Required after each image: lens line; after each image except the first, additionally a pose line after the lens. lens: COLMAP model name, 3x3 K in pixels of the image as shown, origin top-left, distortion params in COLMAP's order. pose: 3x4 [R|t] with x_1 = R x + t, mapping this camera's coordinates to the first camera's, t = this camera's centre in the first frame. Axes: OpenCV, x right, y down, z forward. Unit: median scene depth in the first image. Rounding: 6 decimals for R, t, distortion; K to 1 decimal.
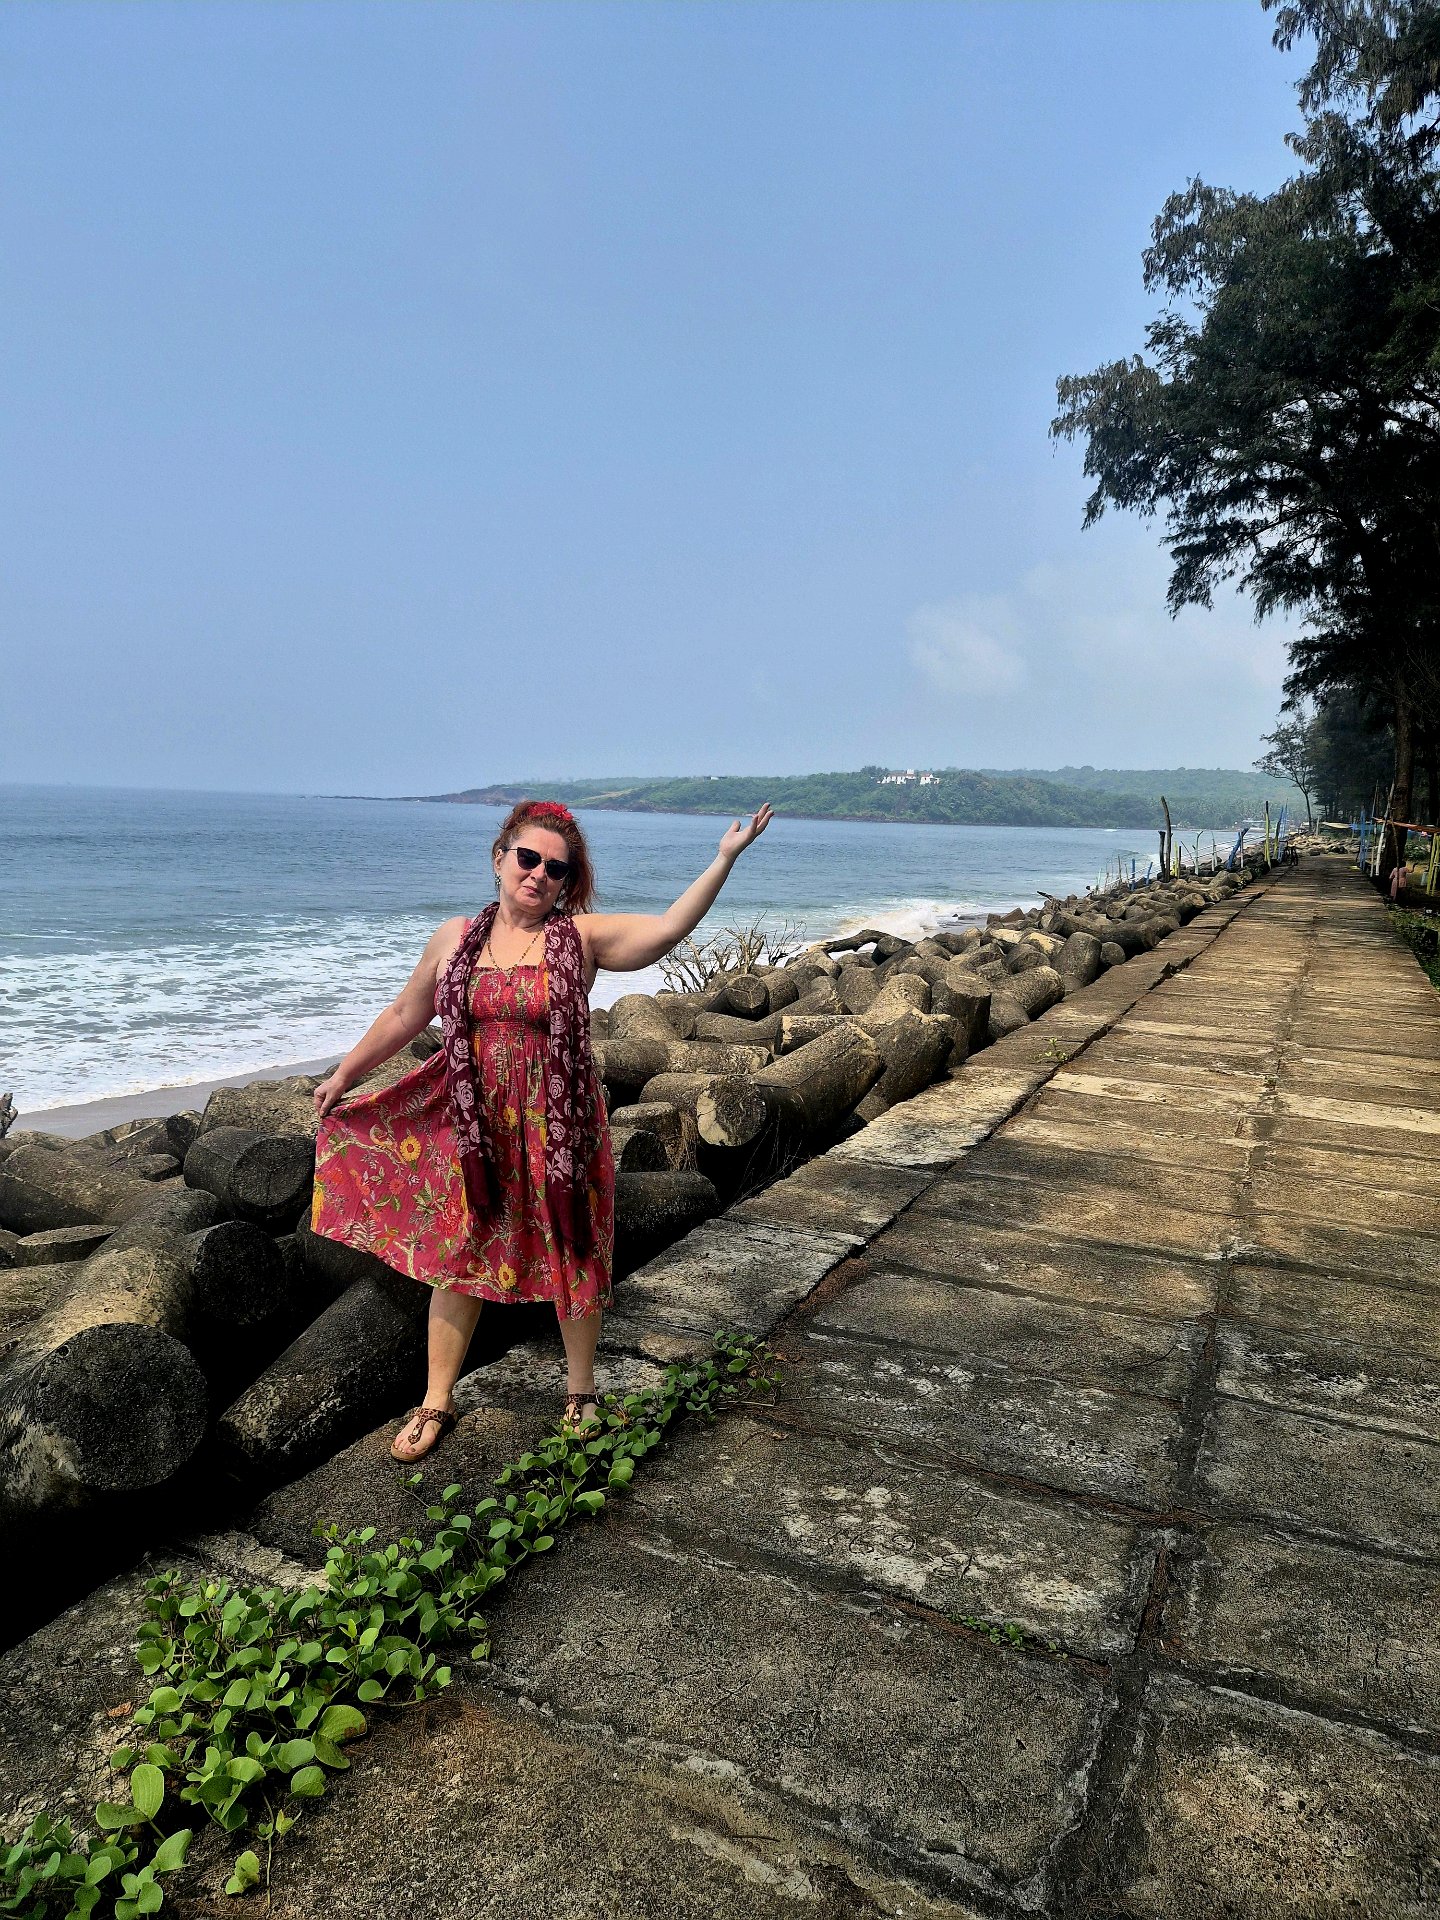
lens RADIAL K [[1308.0, 0, 719.3], [0, 1308.0, 969.1], [0, 0, 1]] dist [0.071241, -0.057013]
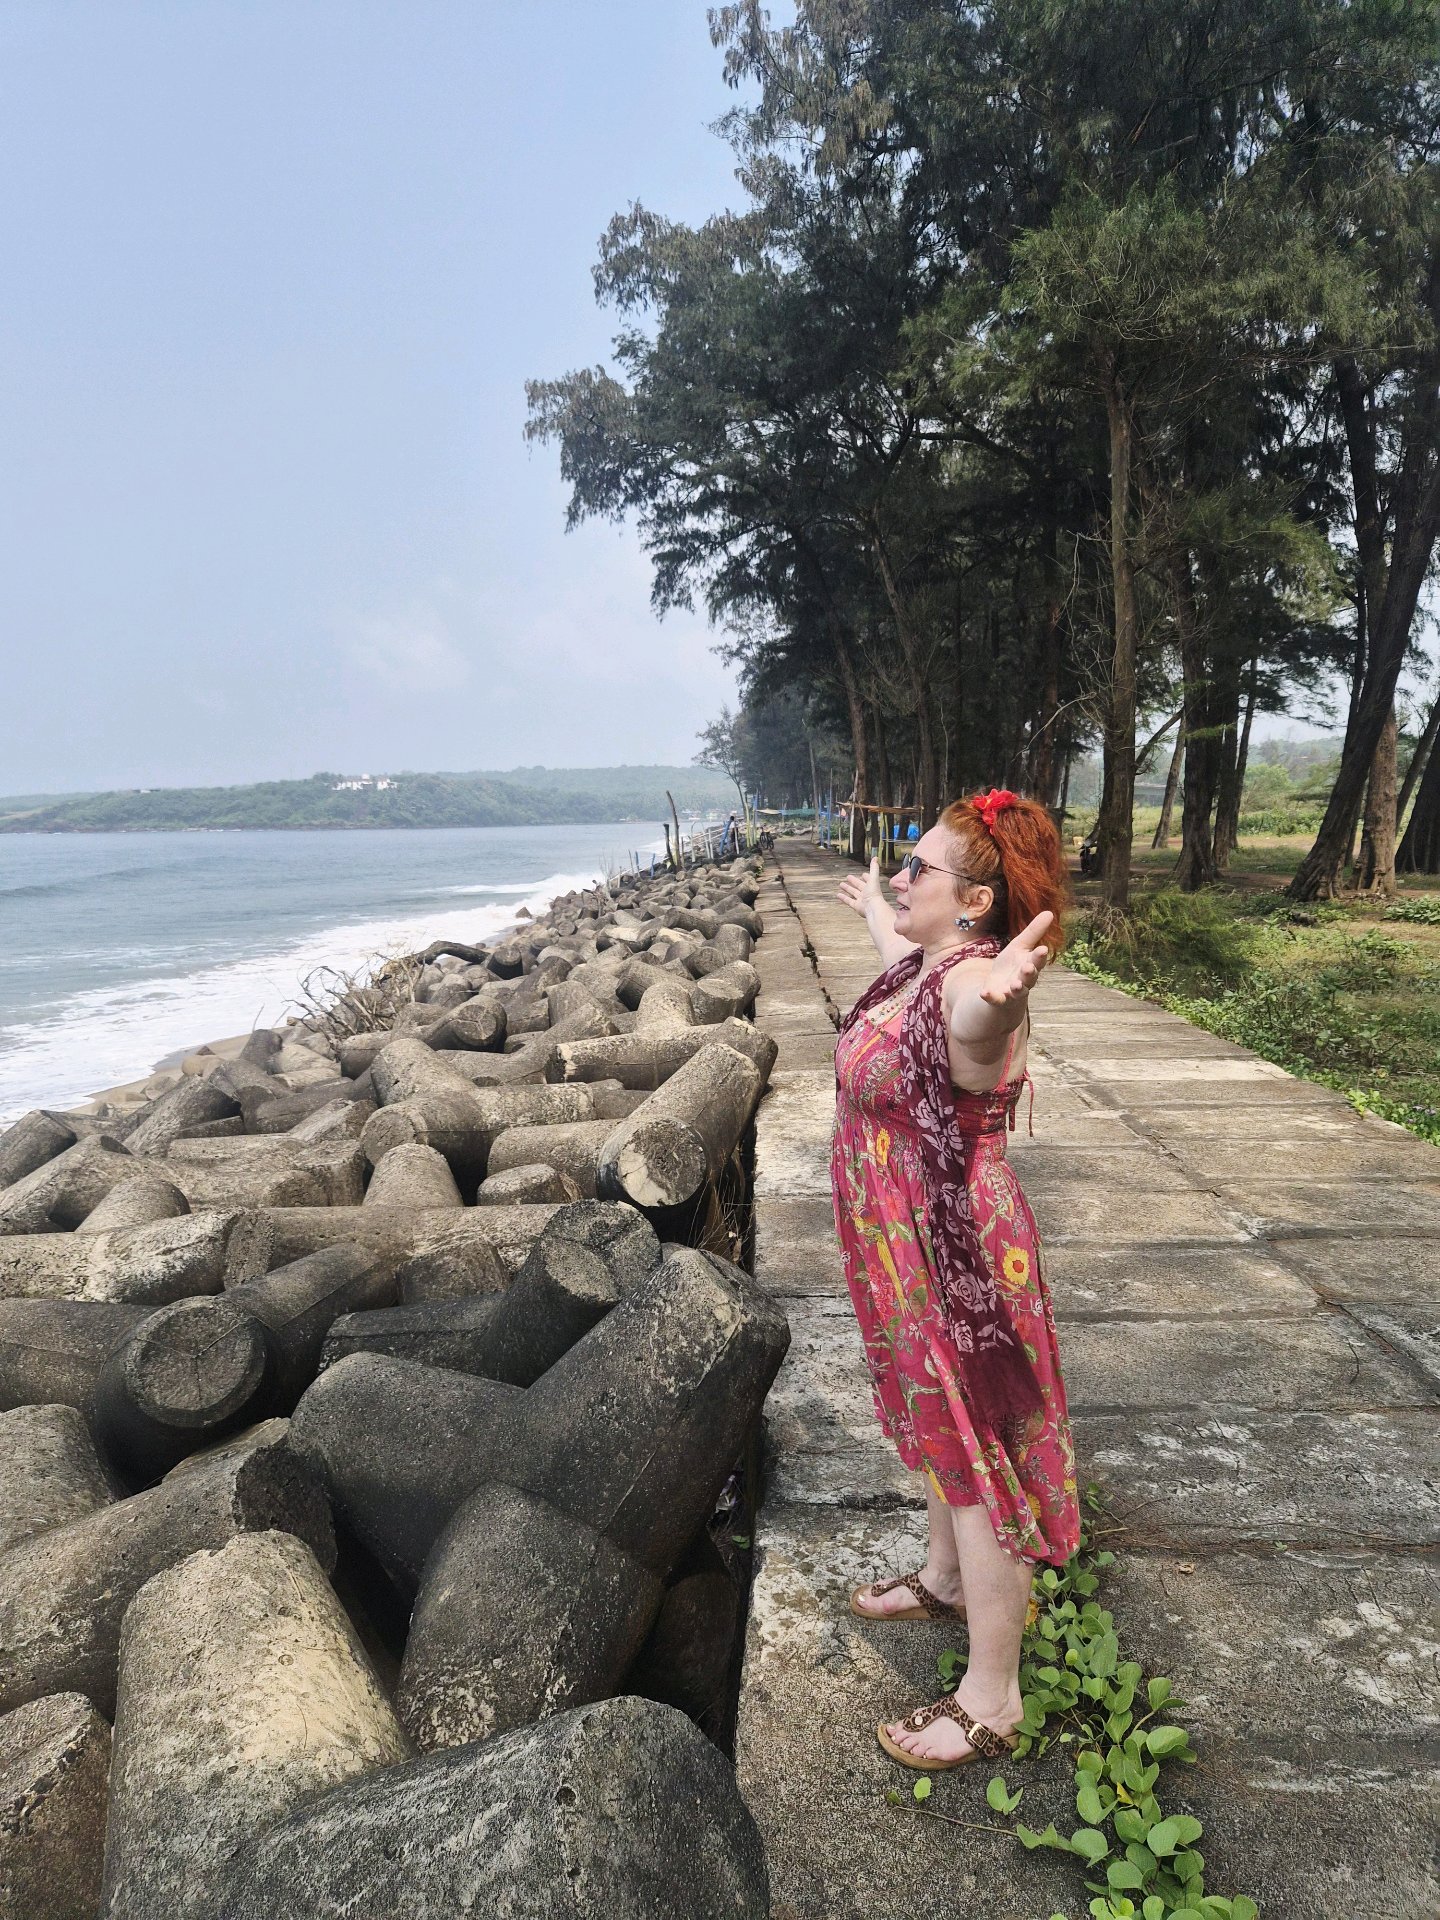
lens RADIAL K [[1300.5, 0, 720.6], [0, 1300.5, 966.6], [0, 0, 1]] dist [0.055719, -0.054588]
pose [[0.914949, -0.096931, 0.391756, -0.044457], [0.098041, 0.995033, 0.017221, -0.004837], [-0.391480, 0.022652, 0.919908, 0.032580]]
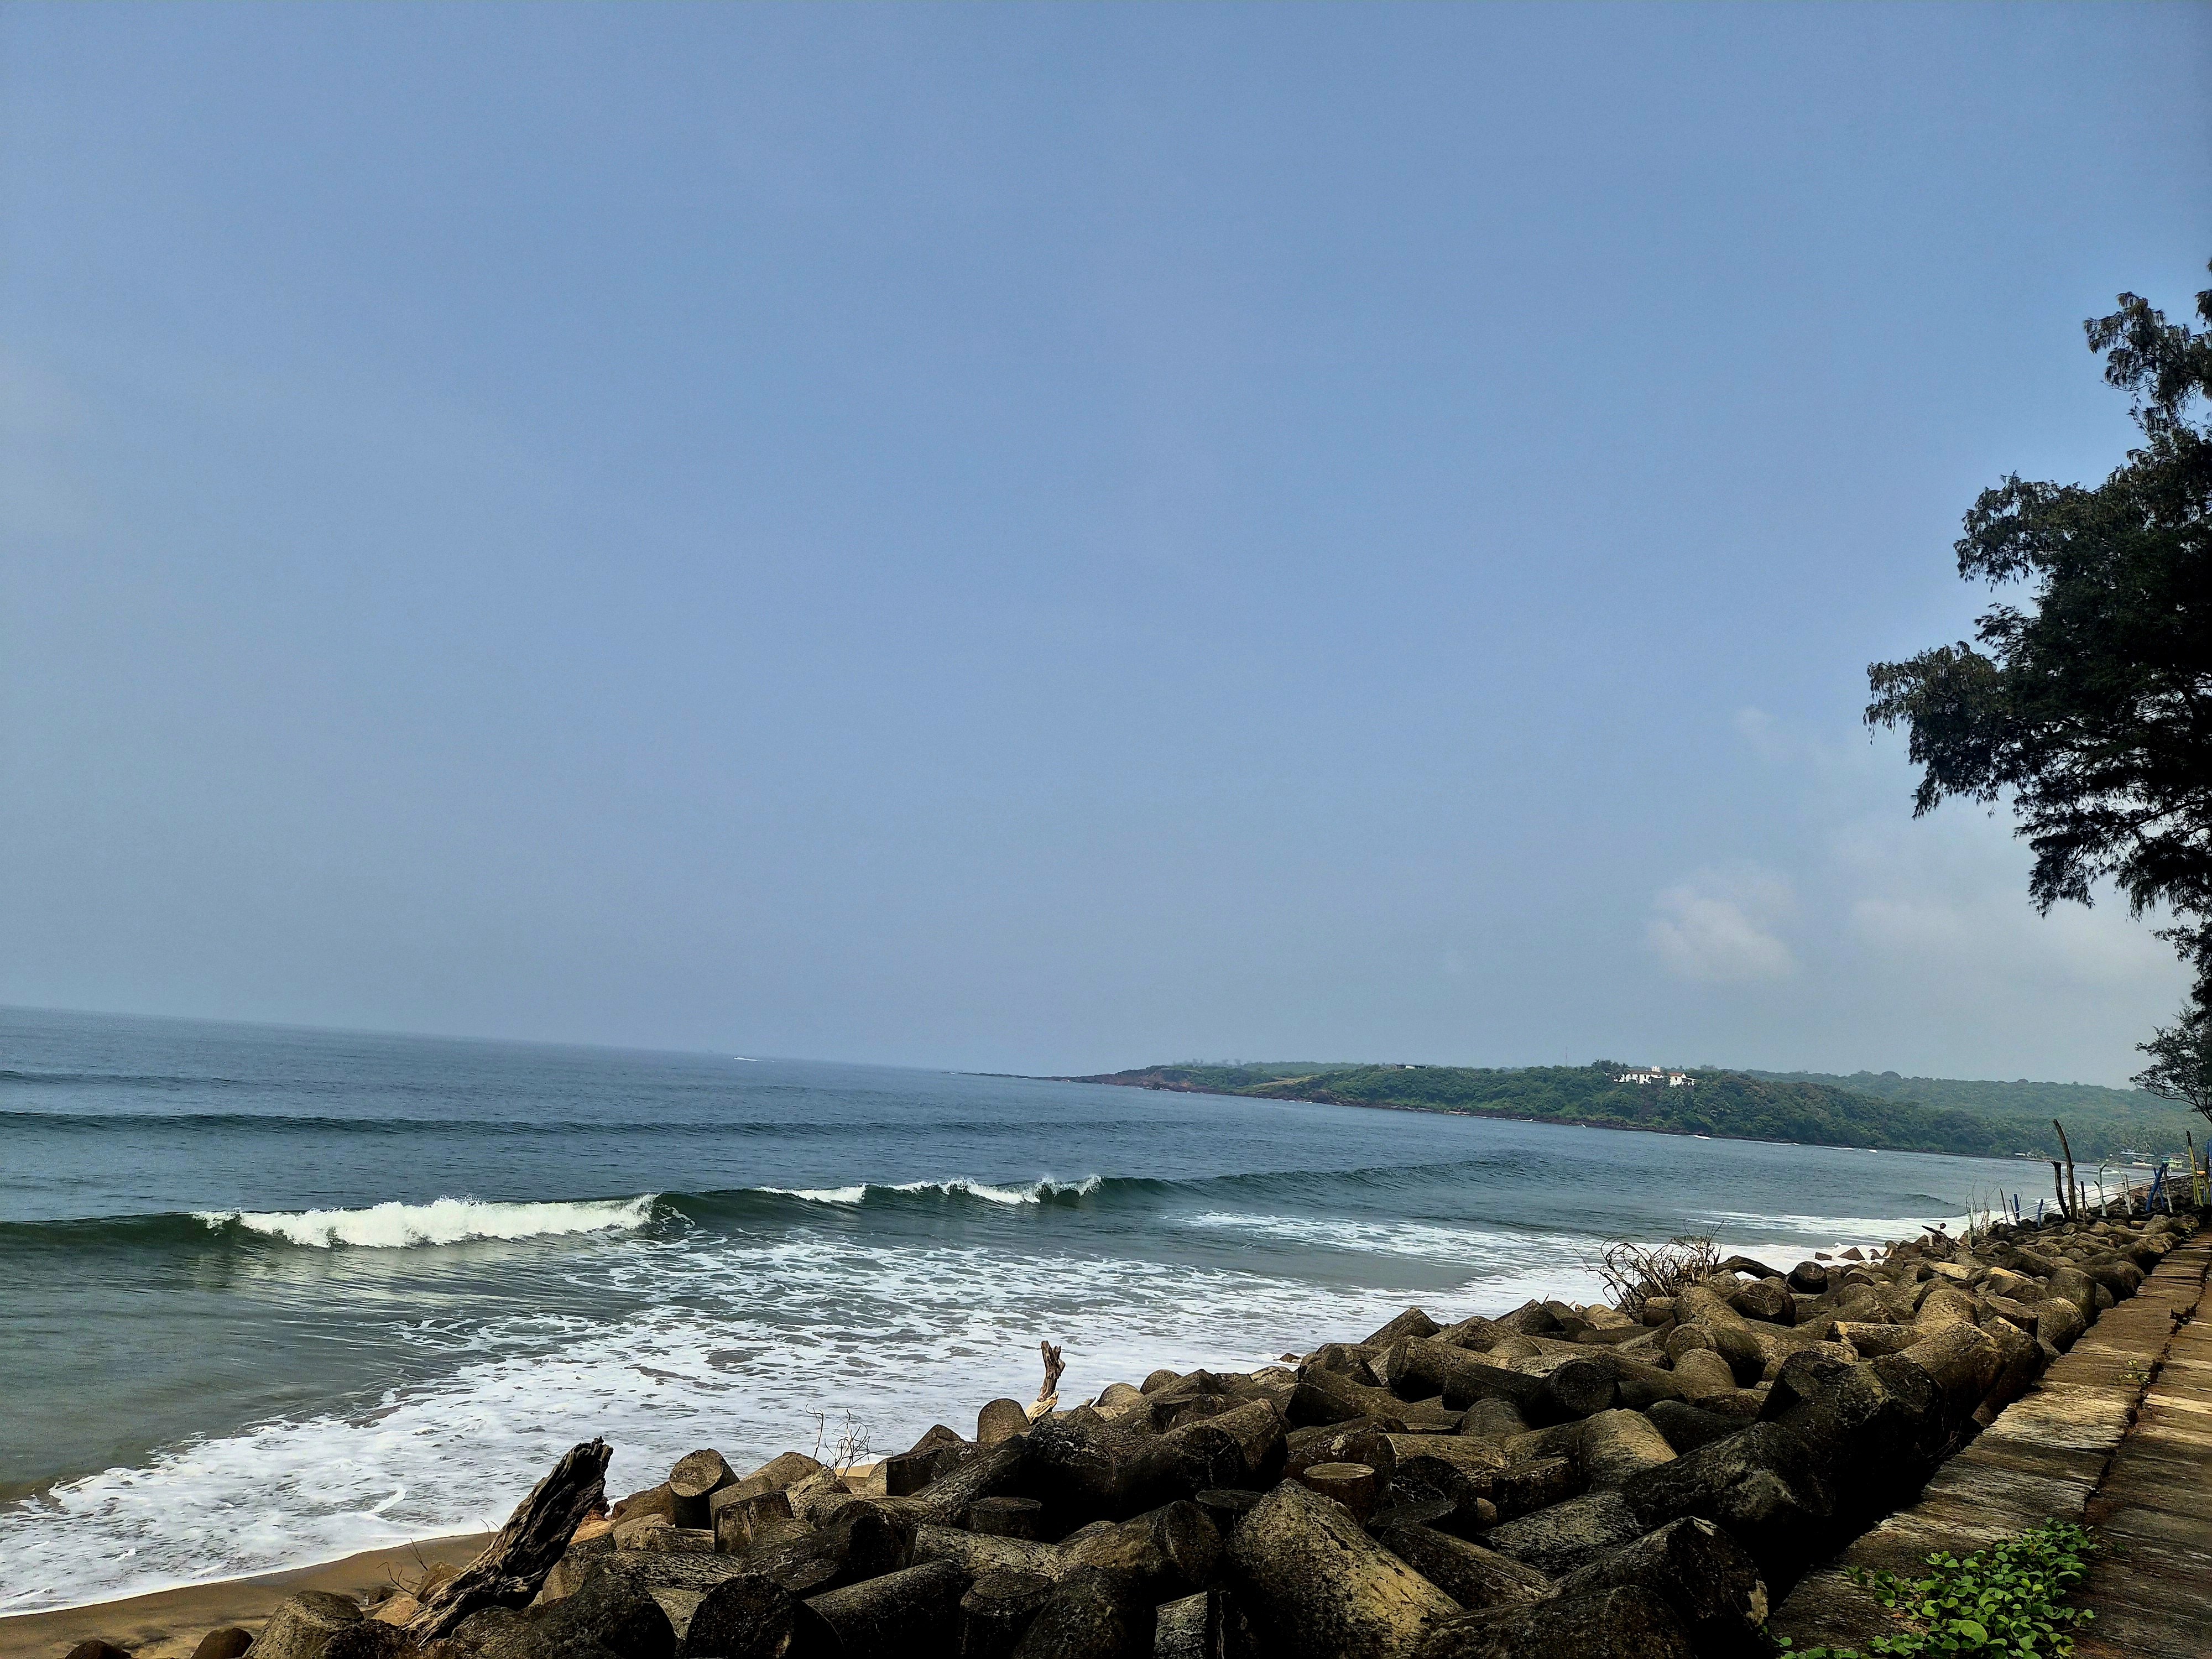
lens RADIAL K [[1506.9, 0, 1069.1], [0, 1506.9, 829.5], [0, 0, 1]] dist [0.071241, -0.057013]
pose [[0.977096, 0.000879, -0.212795, -0.068887], [-0.062949, 0.956430, -0.285095, 0.011377], [0.203273, 0.291961, 0.934579, -0.097120]]
